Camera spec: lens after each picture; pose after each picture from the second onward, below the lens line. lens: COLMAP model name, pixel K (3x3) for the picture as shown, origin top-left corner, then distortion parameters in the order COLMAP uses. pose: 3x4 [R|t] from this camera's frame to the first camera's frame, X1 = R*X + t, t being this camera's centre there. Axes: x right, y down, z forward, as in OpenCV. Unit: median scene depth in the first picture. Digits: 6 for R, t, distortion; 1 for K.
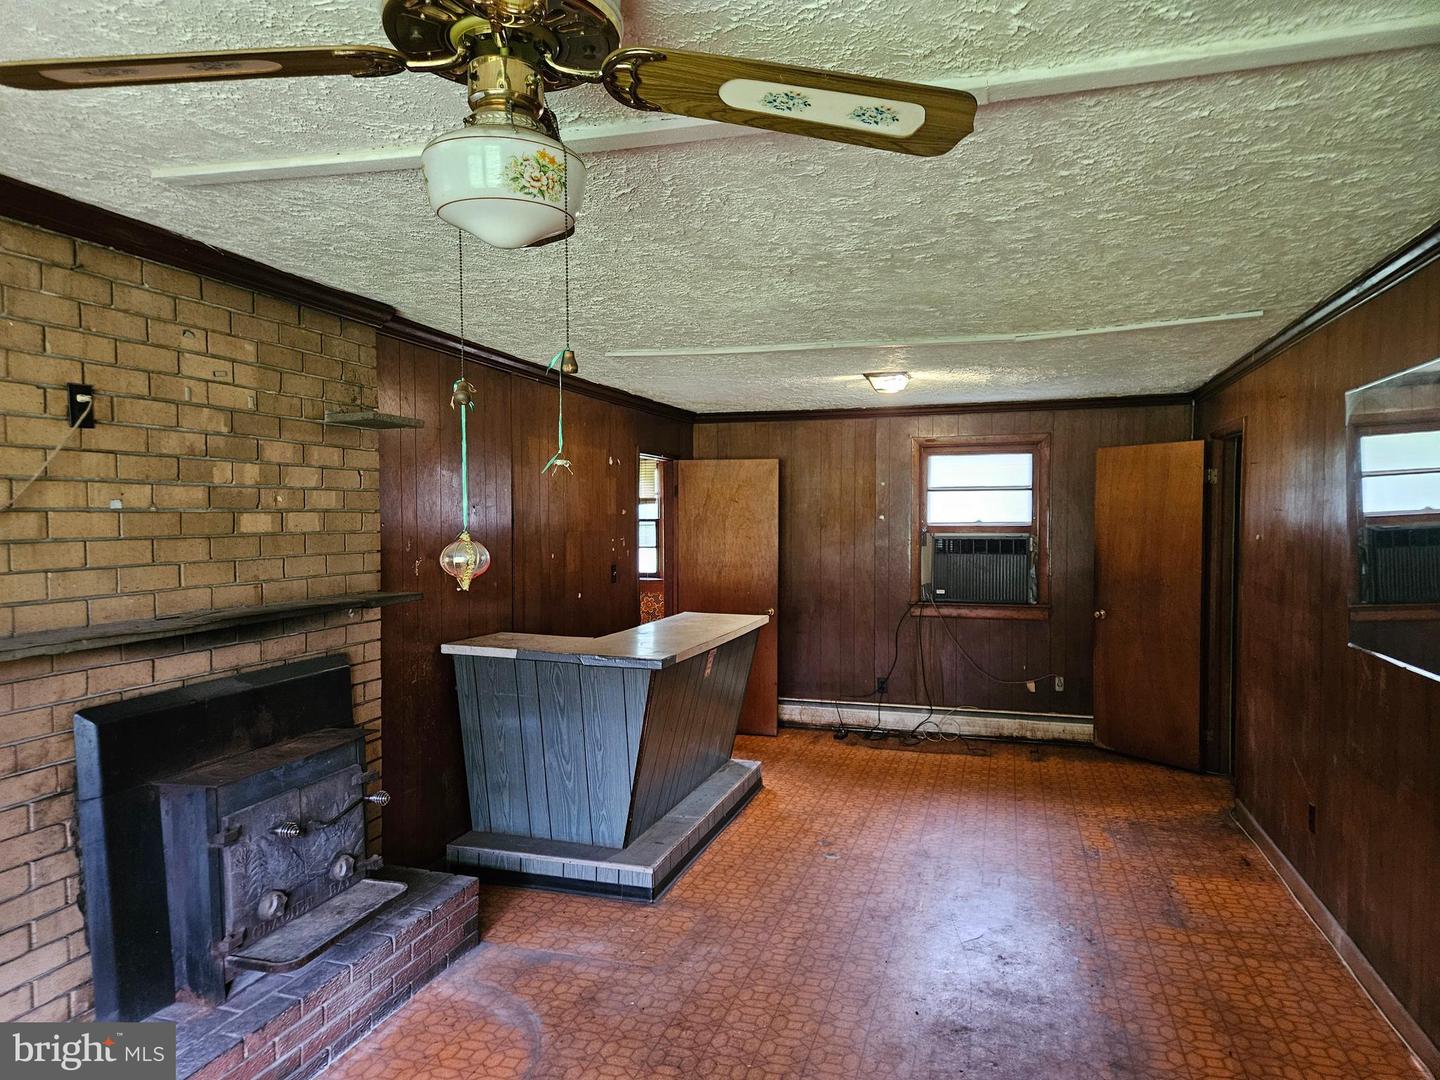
lens RADIAL K [[959.7, 0, 701.5], [0, 959.7, 542.4], [0, 0, 1]] dist [0.081899, -0.080657]
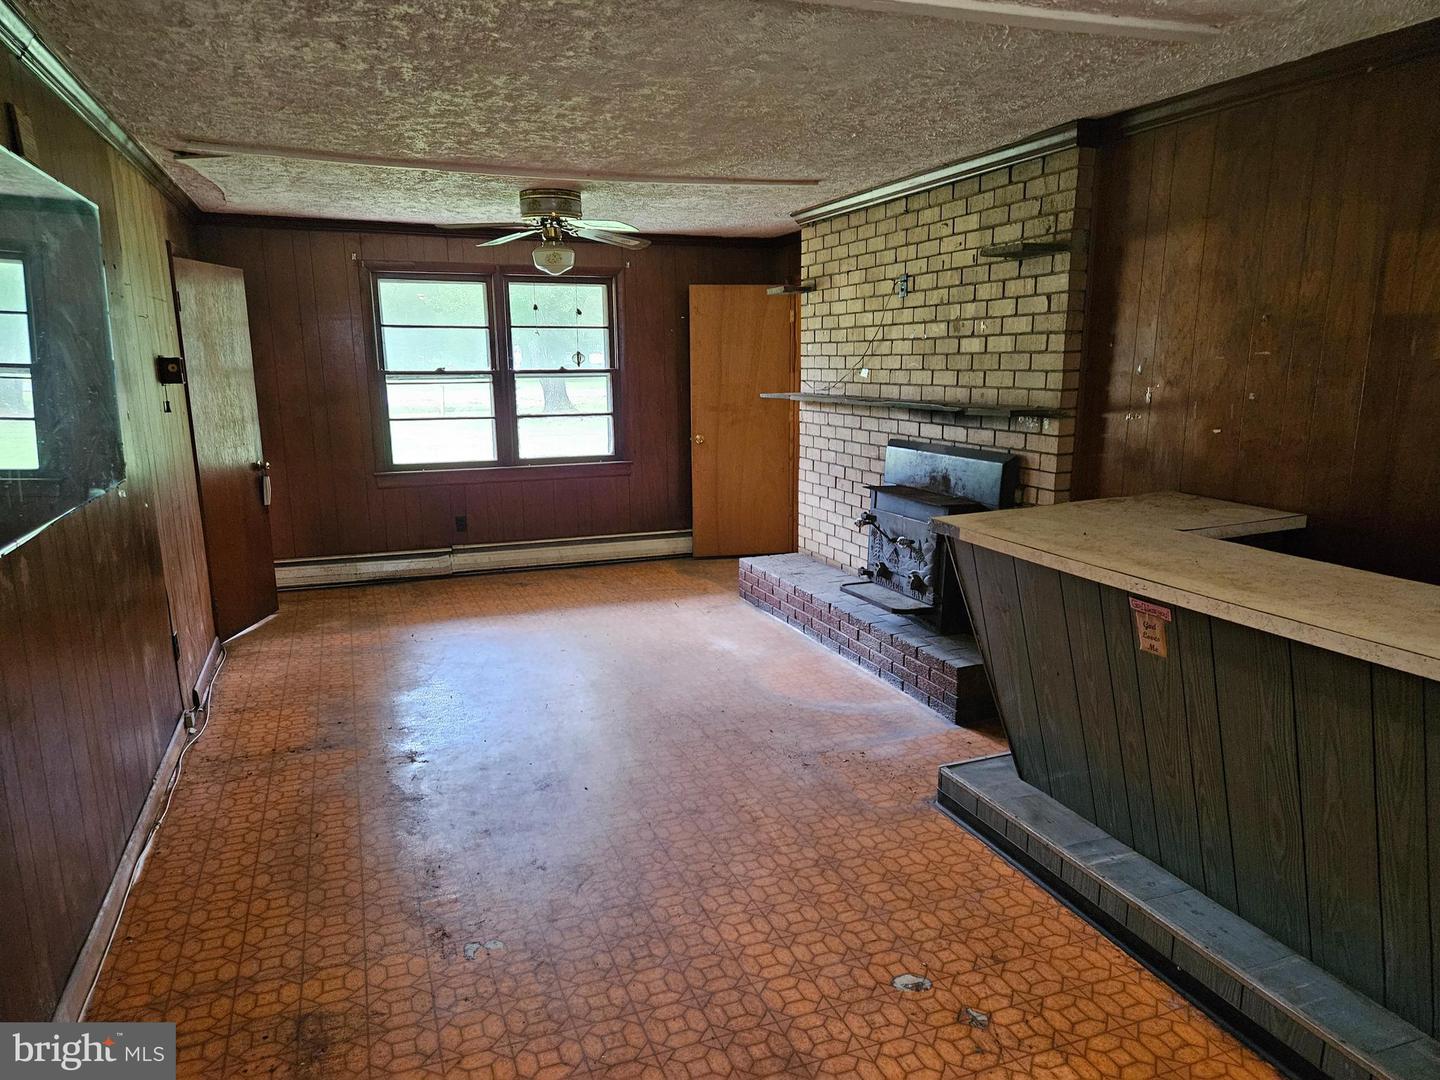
lens RADIAL K [[959.7, 0, 701.5], [0, 959.7, 542.4], [0, 0, 1]] dist [0.081899, -0.080657]
pose [[-0.788652, 0.125672, -0.601859, 0.743667], [-0.006895, 0.977019, 0.213042, -0.036222], [0.614801, 0.172166, -0.769662, 1.870262]]
